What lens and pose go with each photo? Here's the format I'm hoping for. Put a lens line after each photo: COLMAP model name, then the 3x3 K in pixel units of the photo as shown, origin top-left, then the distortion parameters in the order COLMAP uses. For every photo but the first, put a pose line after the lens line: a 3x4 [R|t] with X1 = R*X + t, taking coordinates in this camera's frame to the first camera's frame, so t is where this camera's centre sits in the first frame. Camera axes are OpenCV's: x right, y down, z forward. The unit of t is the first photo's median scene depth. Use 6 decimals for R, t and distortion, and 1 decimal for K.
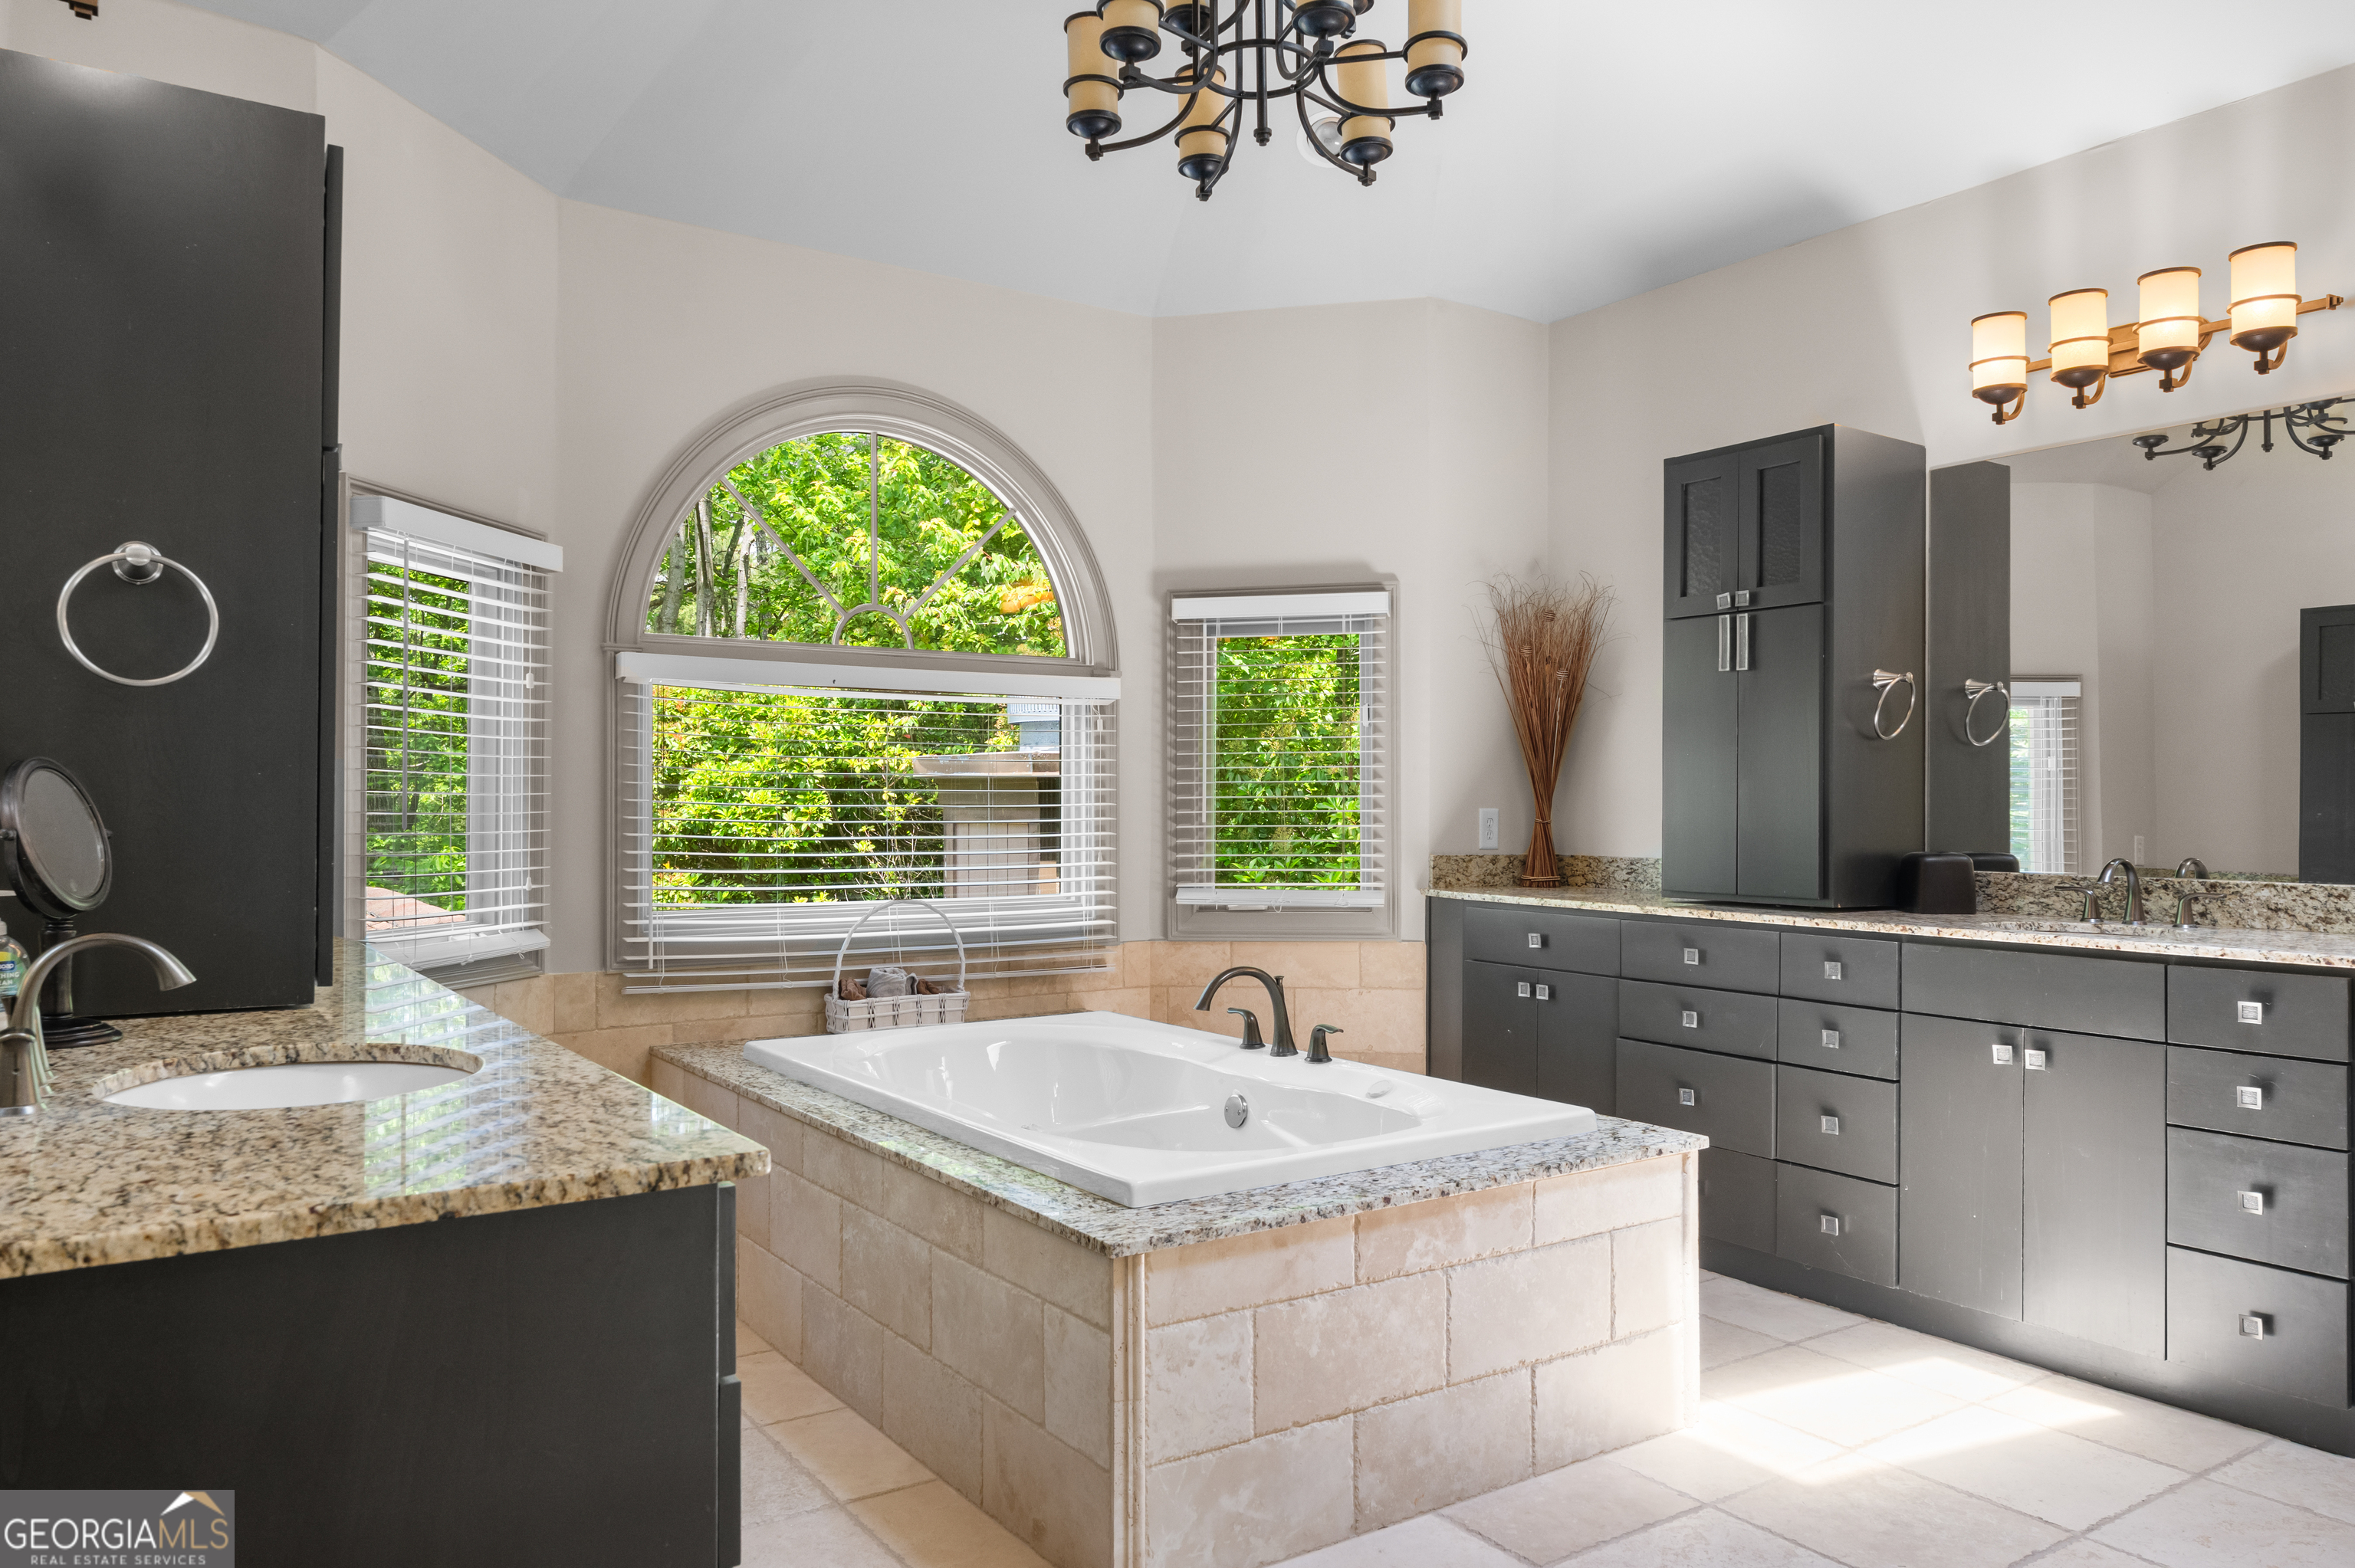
lens RADIAL K [[1604.1, 0, 1174.5], [0, 1604.1, 794.5], [0, 0, 1]] dist [0.000464, -0.002070]
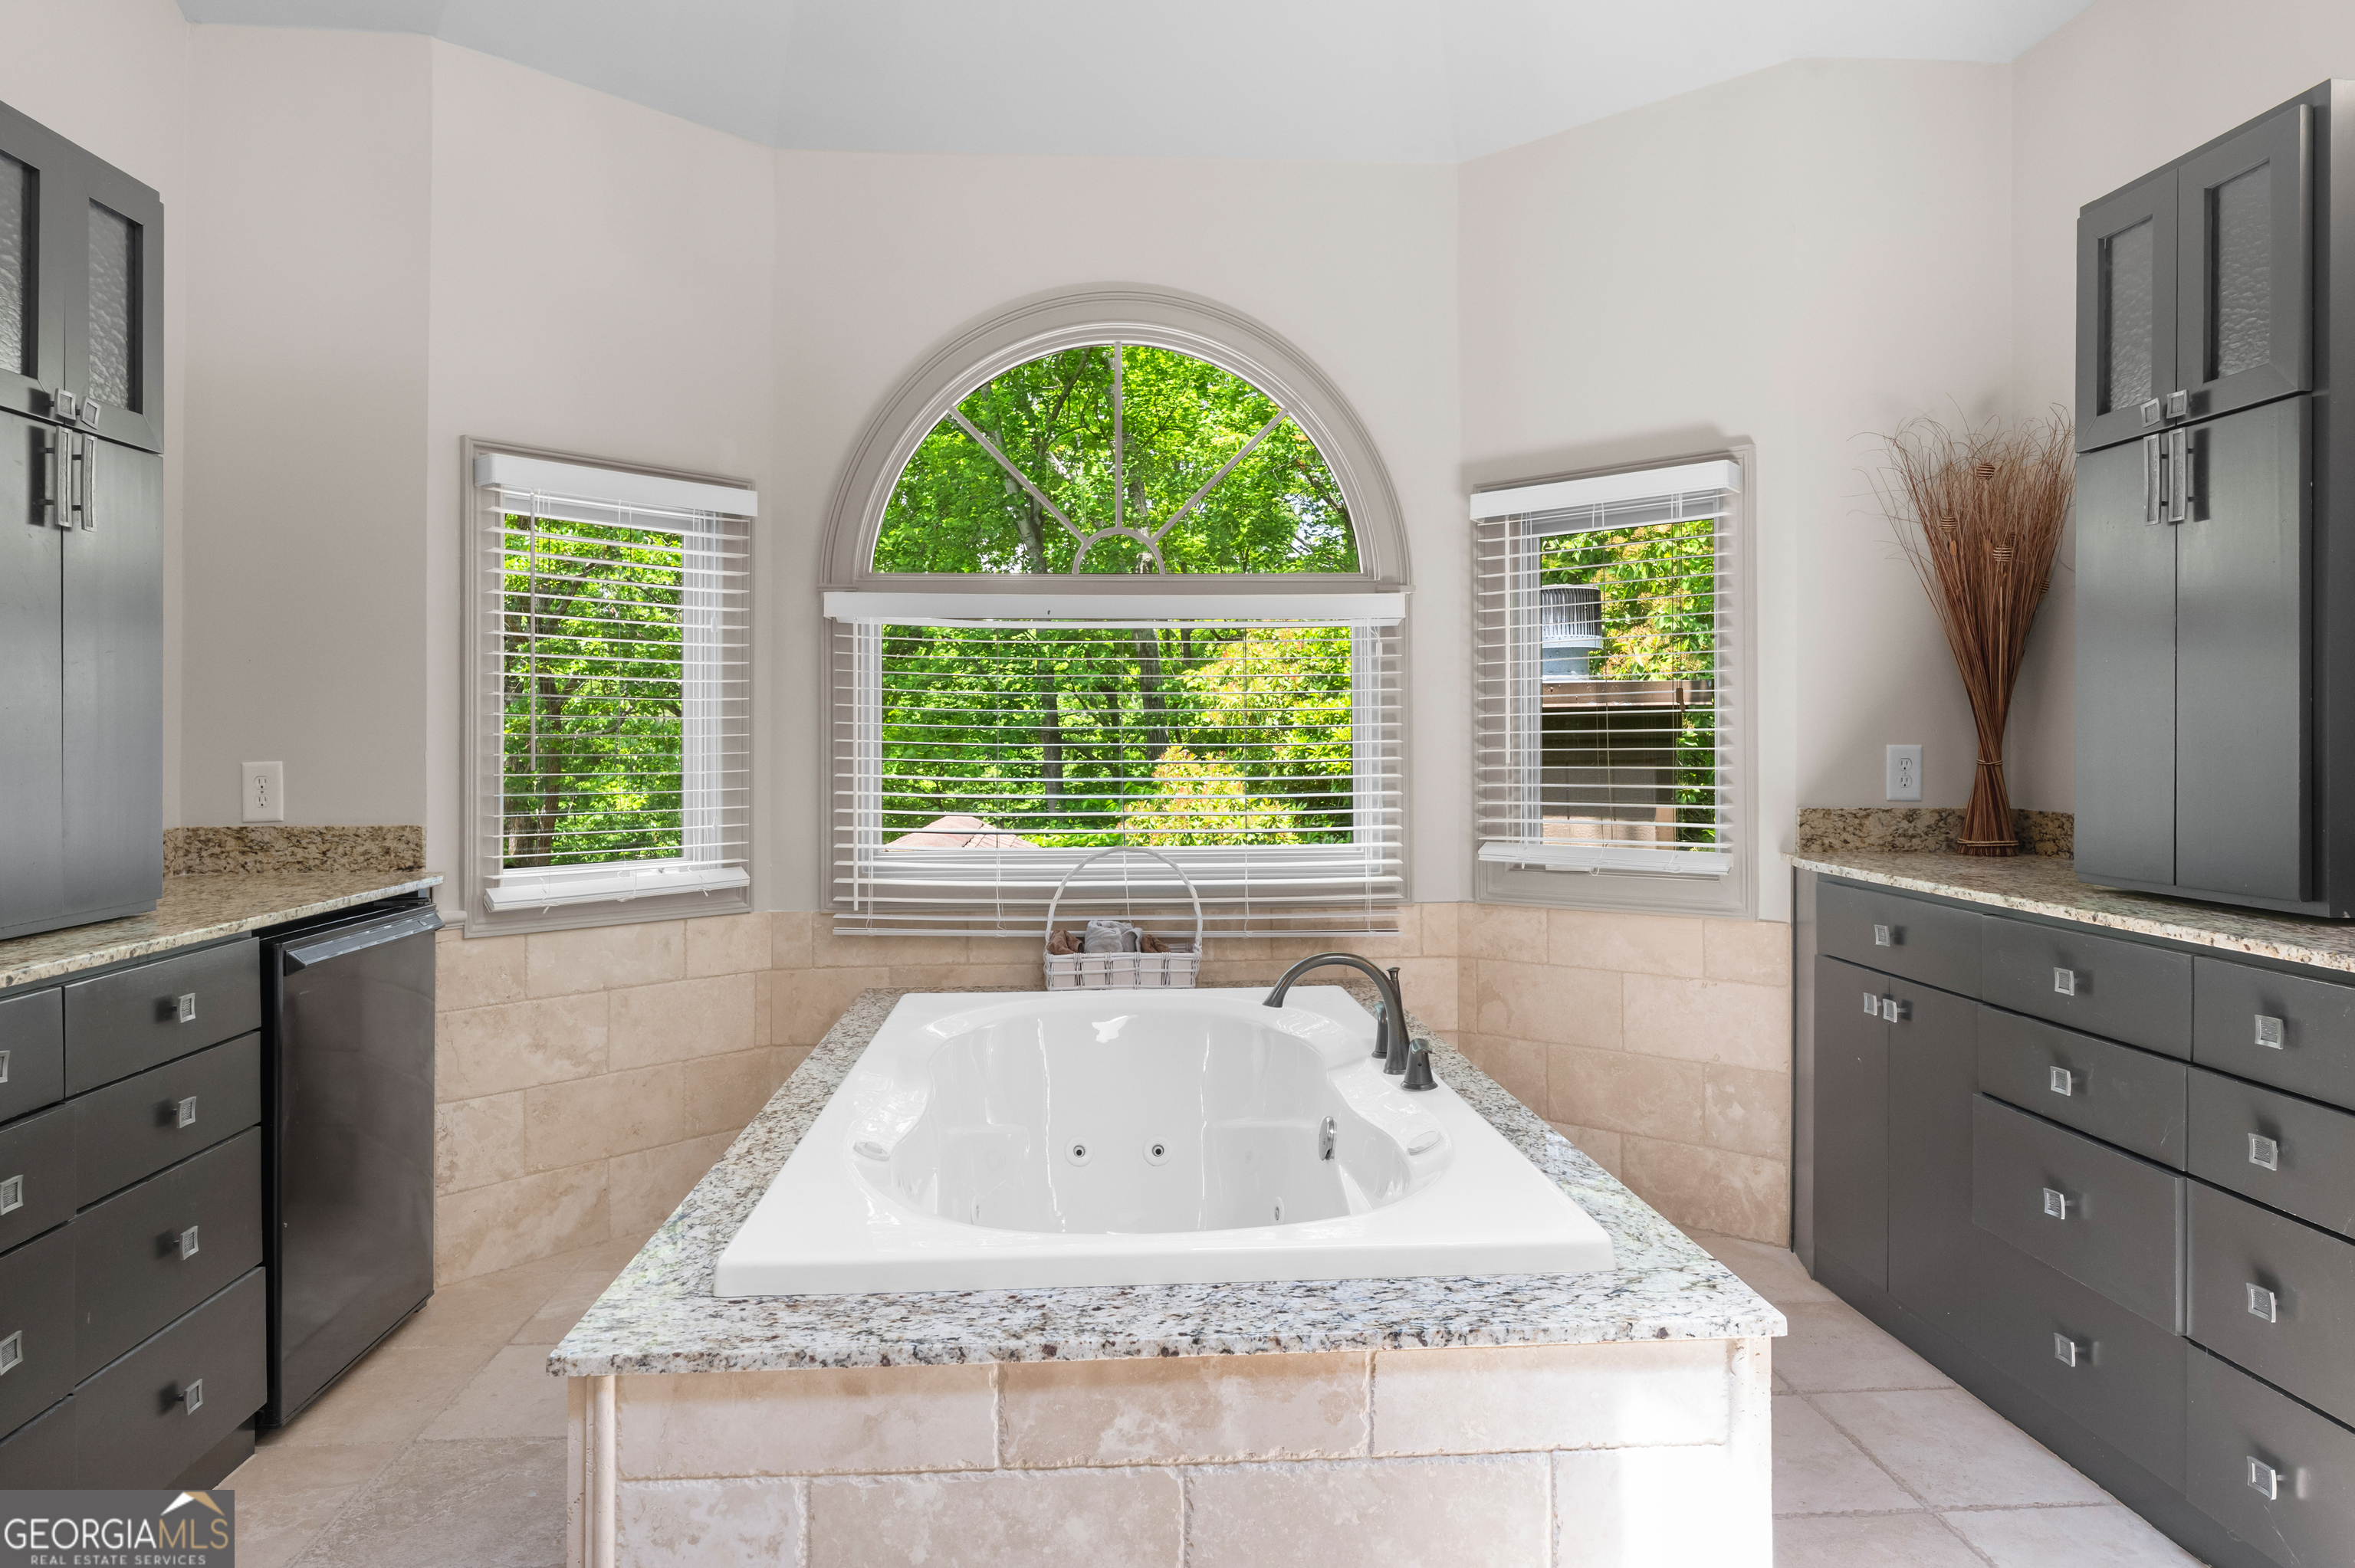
lens RADIAL K [[1460.8, 0, 1181.2], [0, 1460.8, 740.0], [0, 0, 1]] dist [-0.001705, 0.002913]
pose [[0.863821, -0.004636, -0.503778, 0.294252], [0.008502, 0.999949, 0.005377, 0.000103], [0.503727, -0.008928, 0.863817, 0.312911]]
